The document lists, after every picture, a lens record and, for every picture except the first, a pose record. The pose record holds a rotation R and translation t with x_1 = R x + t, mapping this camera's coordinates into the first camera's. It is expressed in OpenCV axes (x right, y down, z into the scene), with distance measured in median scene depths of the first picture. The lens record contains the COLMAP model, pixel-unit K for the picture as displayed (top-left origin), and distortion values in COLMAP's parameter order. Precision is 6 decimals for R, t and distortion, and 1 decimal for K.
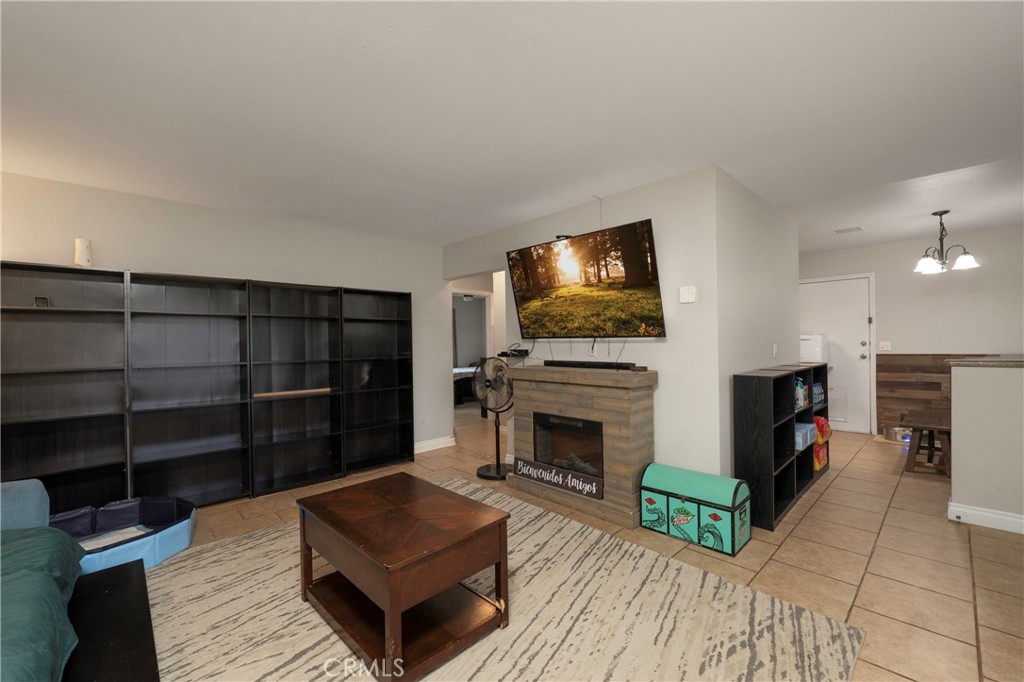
lens RADIAL K [[432.6, 0, 511.3], [0, 432.6, 345.0], [0, 0, 1]] dist [0.001548, 0.000547]
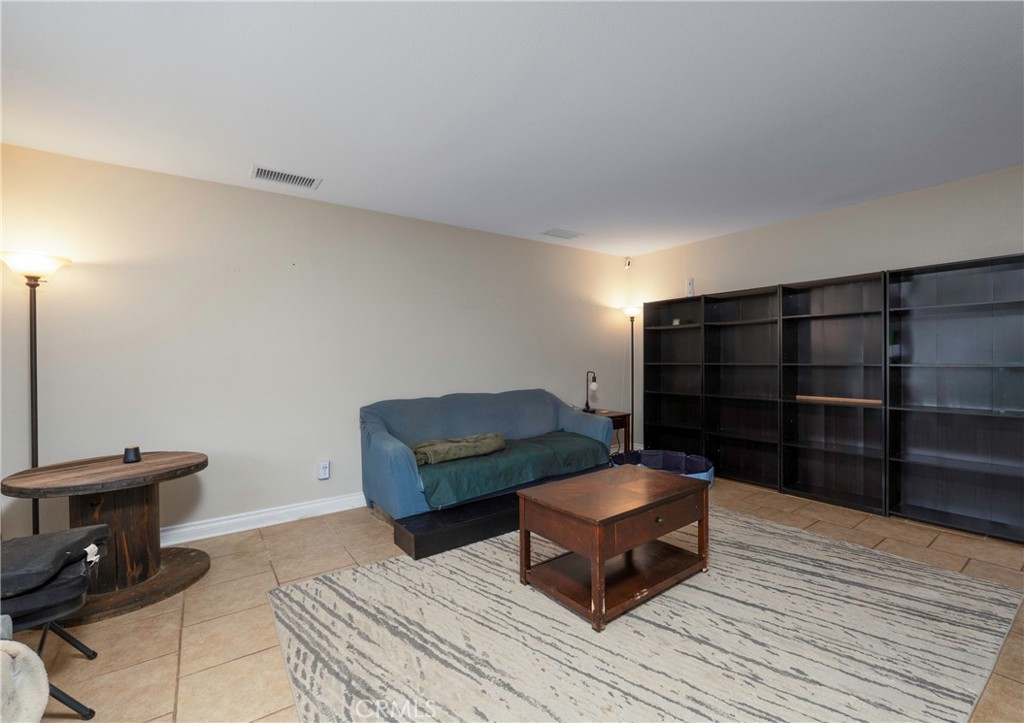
lens RADIAL K [[449.5, 0, 546.2], [0, 449.5, 362.8], [0, 0, 1]] dist [-0.001245, -0.000922]
pose [[-0.093121, 0.030614, -0.995184, 0.779512], [0.001587, 0.999530, 0.030599, 0.001477], [0.995654, 0.001270, -0.093126, 0.757985]]
